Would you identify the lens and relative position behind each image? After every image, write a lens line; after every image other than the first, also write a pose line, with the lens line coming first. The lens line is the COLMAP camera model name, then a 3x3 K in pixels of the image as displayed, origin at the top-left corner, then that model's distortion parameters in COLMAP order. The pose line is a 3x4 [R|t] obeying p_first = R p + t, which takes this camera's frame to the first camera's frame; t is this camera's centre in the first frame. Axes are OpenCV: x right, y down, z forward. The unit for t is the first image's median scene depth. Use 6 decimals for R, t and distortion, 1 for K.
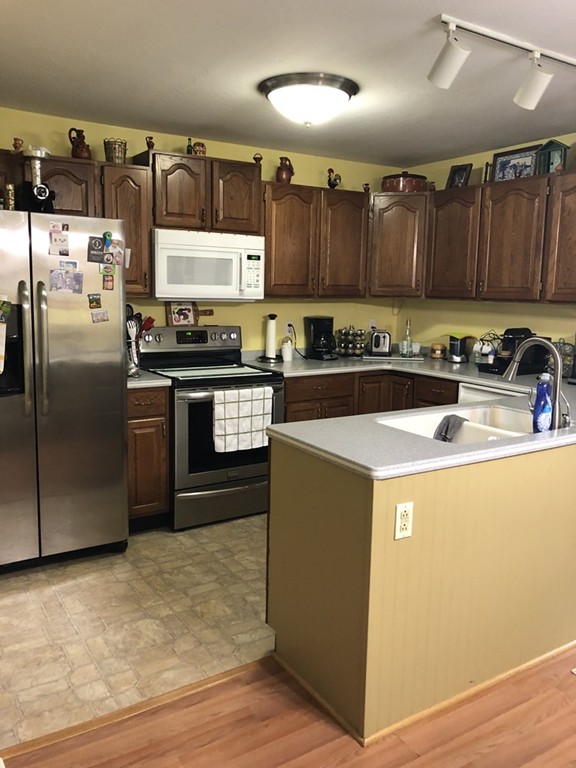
lens RADIAL K [[617.1, 0, 288.3], [0, 617.1, 382.4], [0, 0, 1]] dist [0.004424, -0.011642]
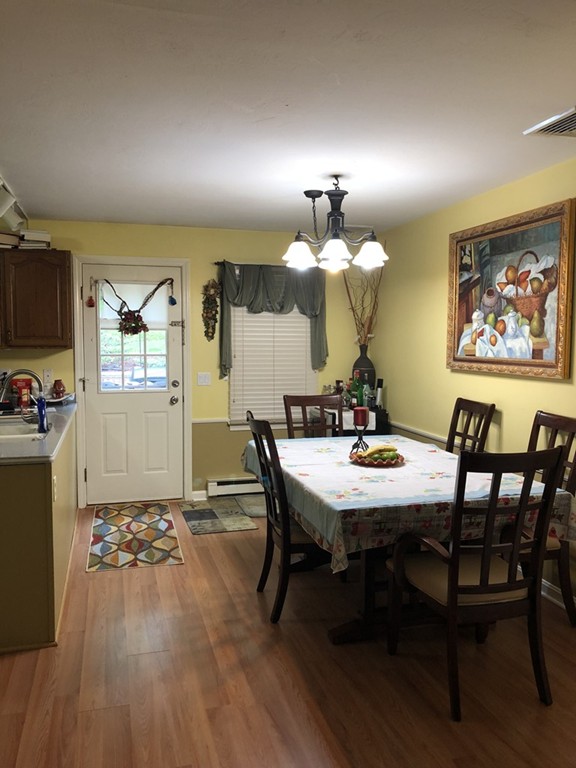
lens RADIAL K [[617.1, 0, 288.1], [0, 617.1, 386.2], [0, 0, 1]] dist [0.004424, -0.011642]
pose [[0.277720, -0.091912, 0.956255, -0.602188], [0.146585, 0.987811, 0.052373, -0.014093], [-0.949413, 0.125627, 0.287807, -0.021551]]
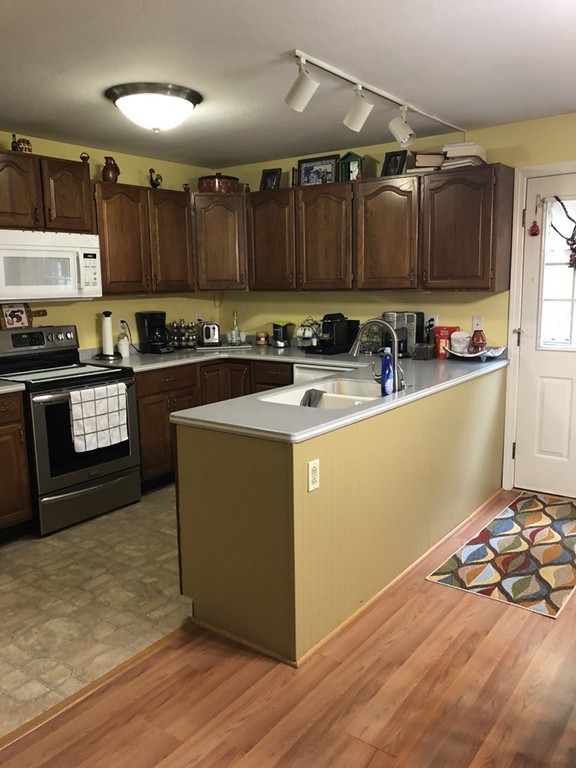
lens RADIAL K [[617.1, 0, 290.3], [0, 617.1, 386.6], [0, 0, 1]] dist [0.004424, -0.011642]
pose [[0.930463, -0.092928, 0.354405, -0.145002], [0.086459, 0.995672, 0.034082, 0.002879], [-0.356038, -0.001071, 0.934471, -0.062155]]
